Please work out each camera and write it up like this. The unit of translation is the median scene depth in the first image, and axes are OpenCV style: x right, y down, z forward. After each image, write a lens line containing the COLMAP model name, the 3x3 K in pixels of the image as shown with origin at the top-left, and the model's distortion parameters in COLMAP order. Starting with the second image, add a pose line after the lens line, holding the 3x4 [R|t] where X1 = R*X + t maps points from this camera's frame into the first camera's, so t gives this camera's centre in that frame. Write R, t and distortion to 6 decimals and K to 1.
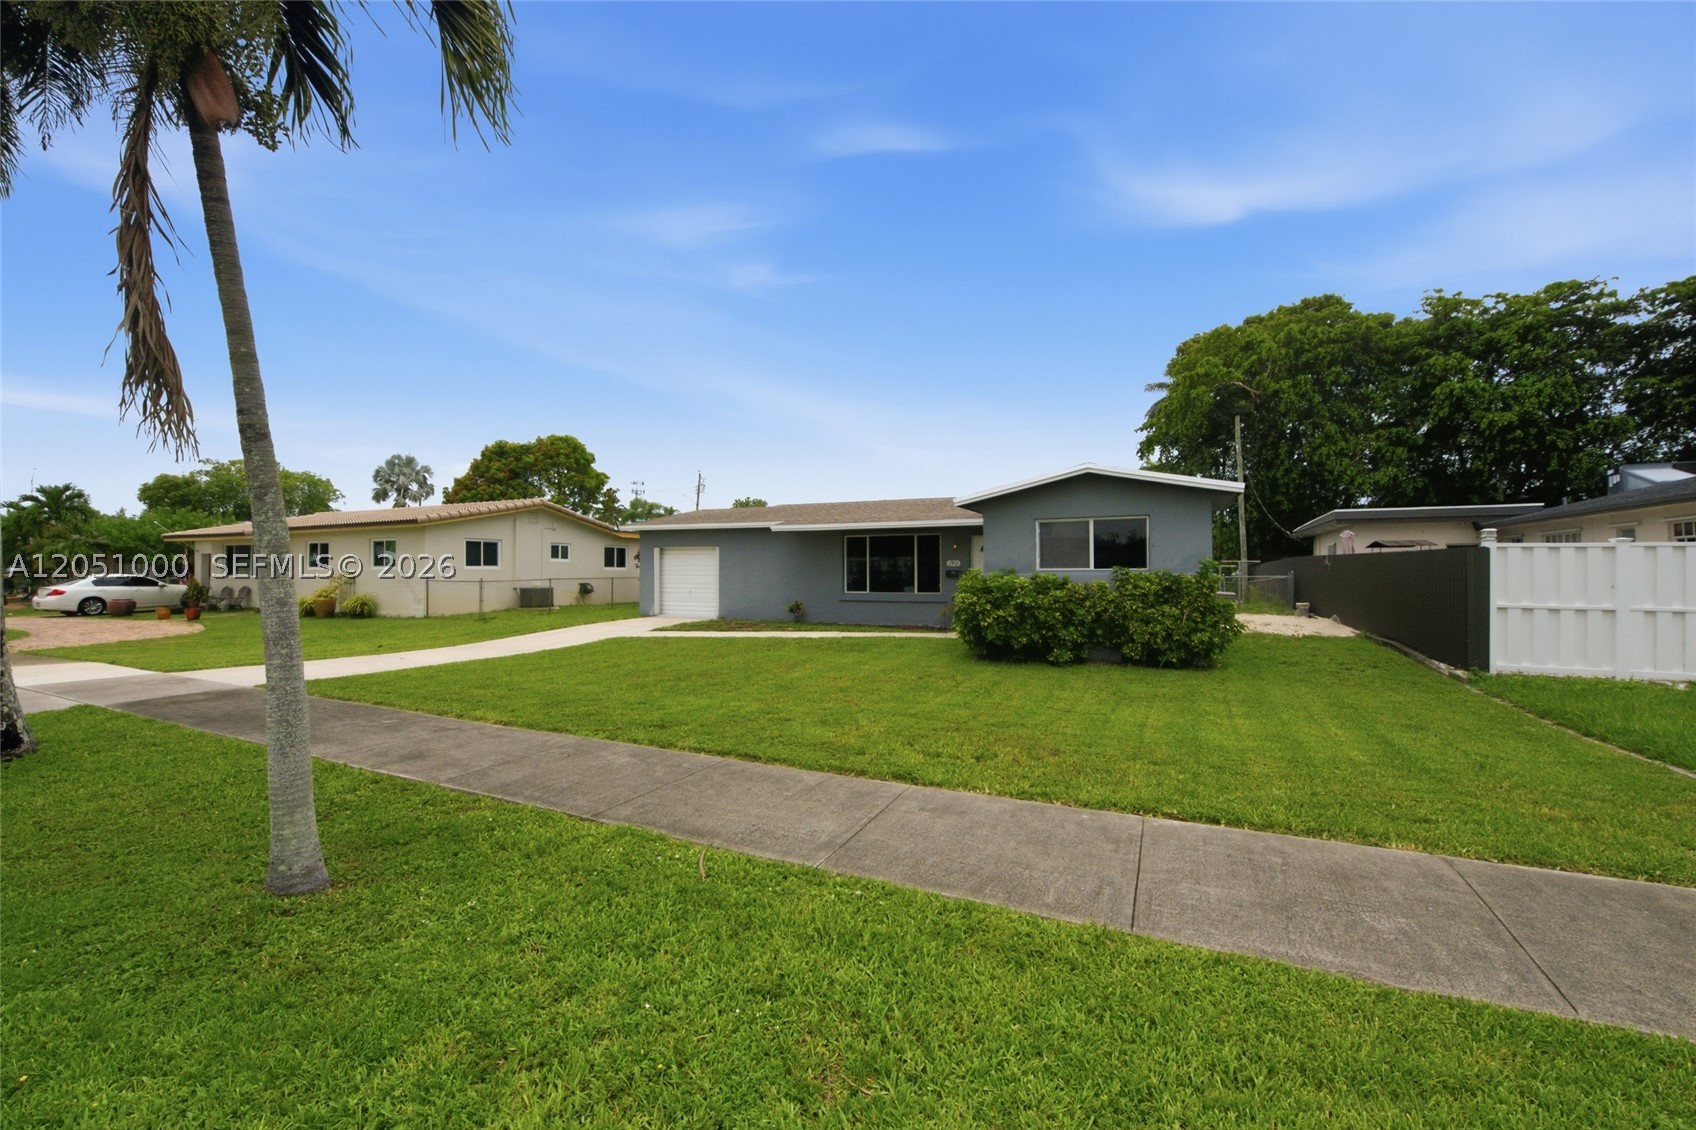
lens RADIAL K [[673.6, 0, 848.0], [0, 673.6, 565.0], [0, 0, 1]] dist [0.000105, 0.000022]
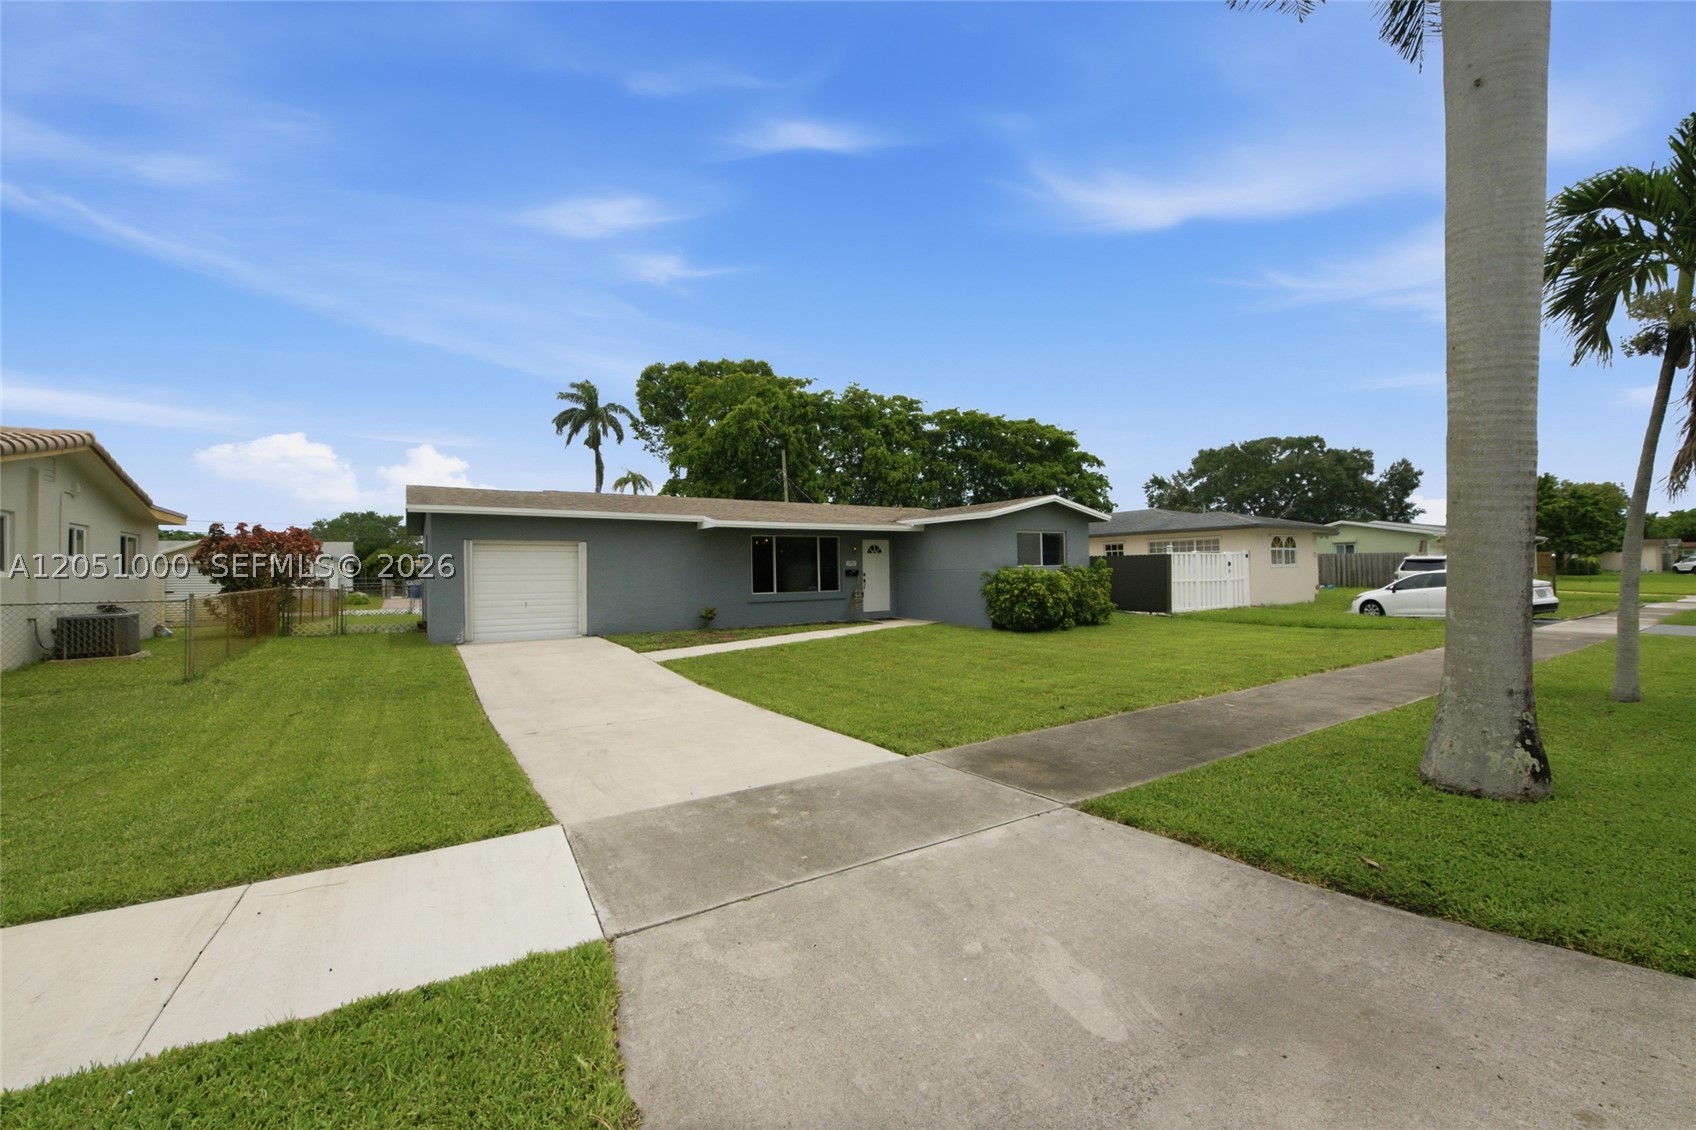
lens RADIAL K [[673.6, 0, 848.0], [0, 673.6, 565.0], [0, 0, 1]] dist [0.000105, 0.000022]
pose [[0.566749, 0.000348, 0.823890, -0.760447], [0.009410, 0.999932, -0.006896, 0.007344], [-0.823837, 0.011661, 0.566707, 0.354807]]
